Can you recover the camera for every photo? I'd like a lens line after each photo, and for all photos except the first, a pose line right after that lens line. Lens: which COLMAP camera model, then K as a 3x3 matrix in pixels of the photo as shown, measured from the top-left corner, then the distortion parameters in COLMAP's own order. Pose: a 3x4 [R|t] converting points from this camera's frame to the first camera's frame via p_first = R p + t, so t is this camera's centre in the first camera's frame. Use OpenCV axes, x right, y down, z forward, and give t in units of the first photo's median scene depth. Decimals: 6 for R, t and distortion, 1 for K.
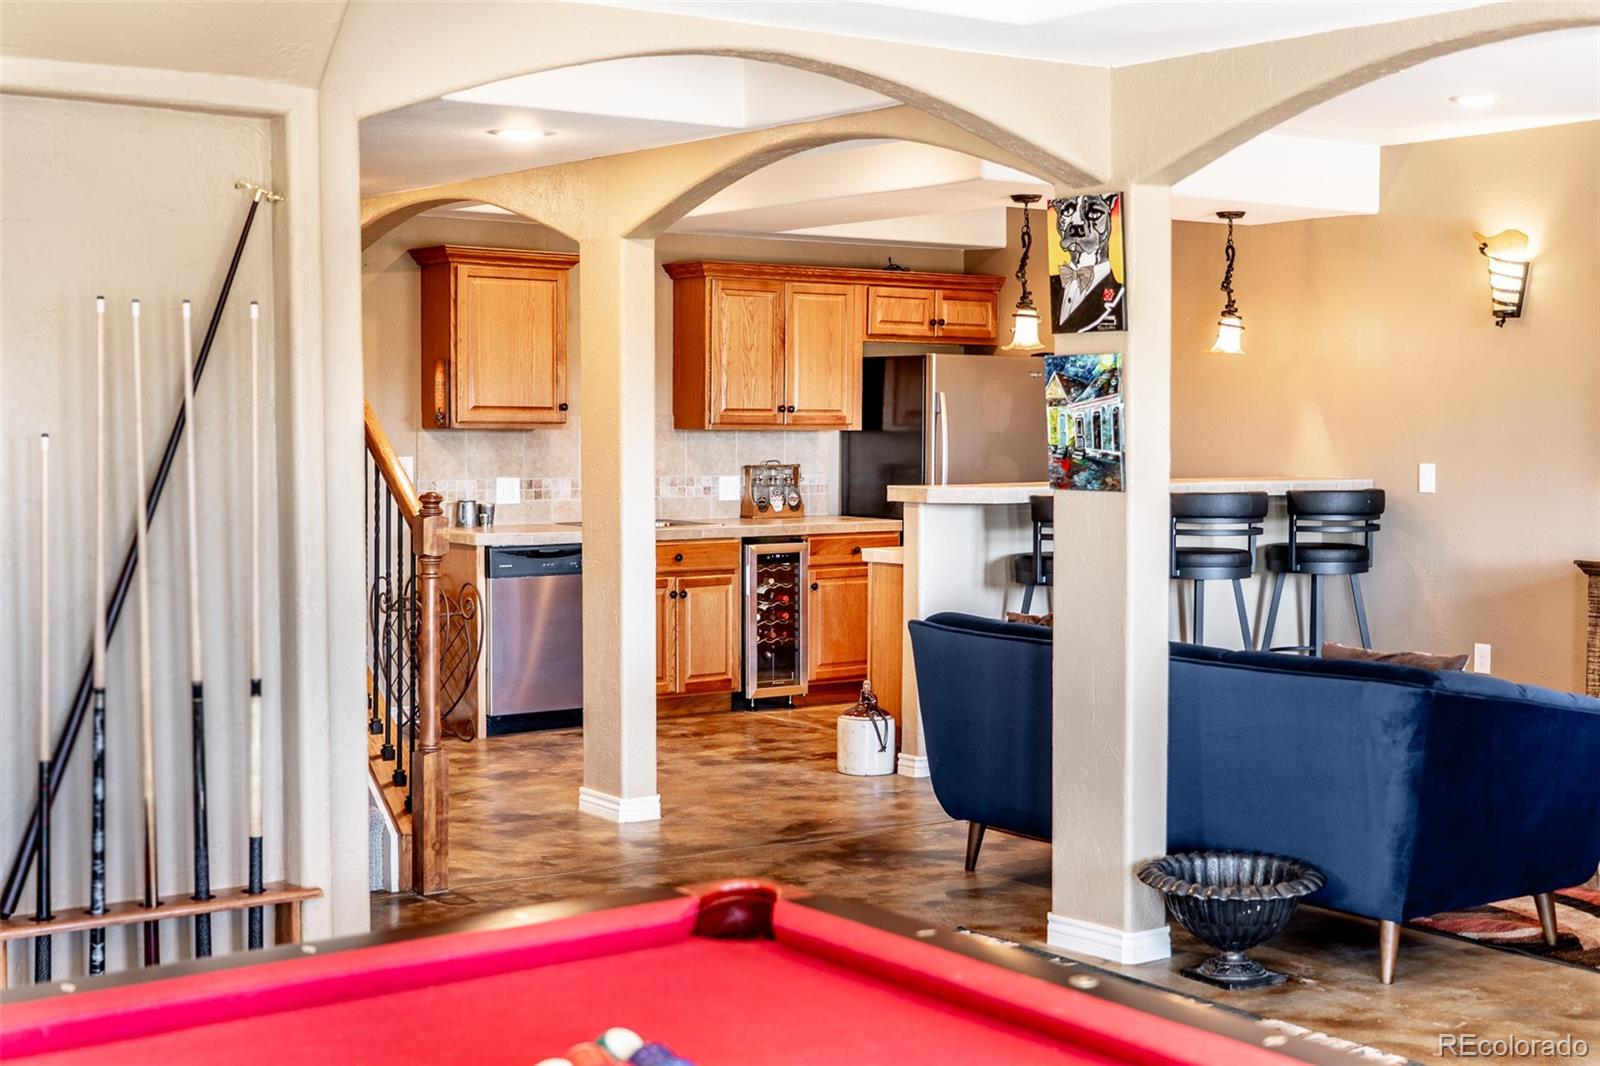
lens RADIAL K [[2144.5, 0, 804.9], [0, 2144.5, 531.1], [0, 0, 1]] dist [0.087154, 0.000000]
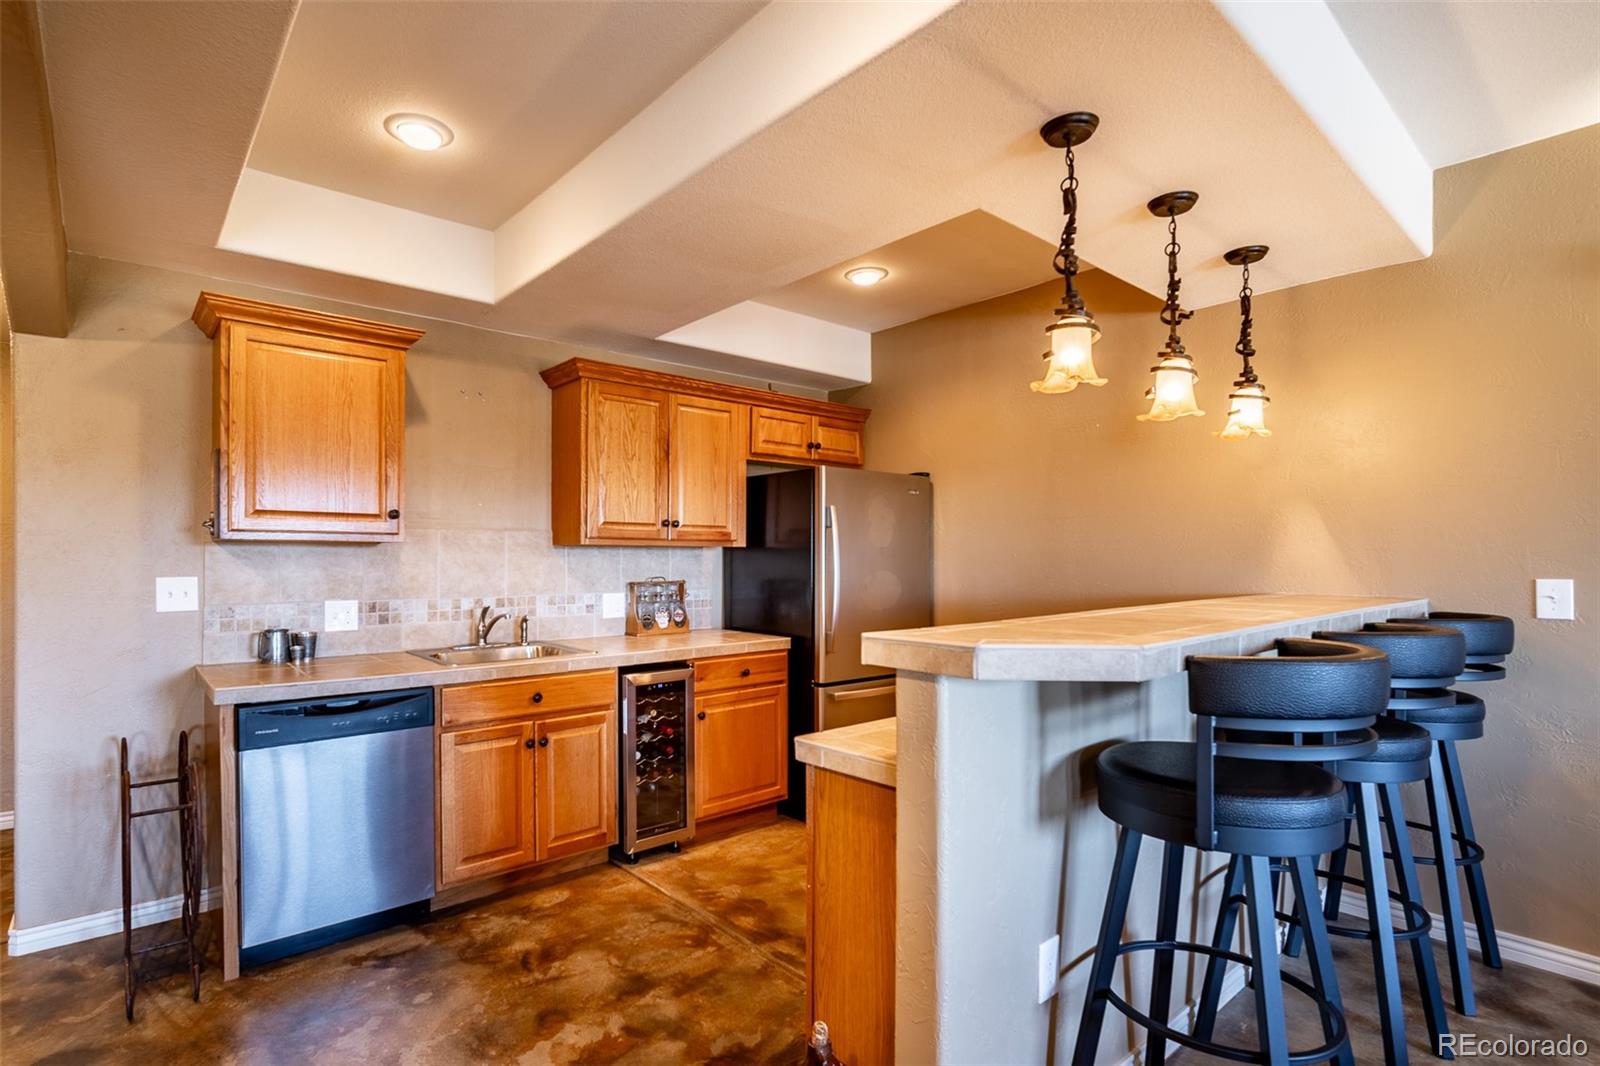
lens RADIAL K [[1965.6, 0, 800.5], [0, 1965.6, 529.7], [0, 0, 1]] dist [0.001275, 0.000000]
pose [[0.998404, -0.004844, 0.056274, -0.000200], [0.008014, 0.998385, -0.056246, -0.005062], [-0.055910, 0.056607, 0.996830, 0.141649]]
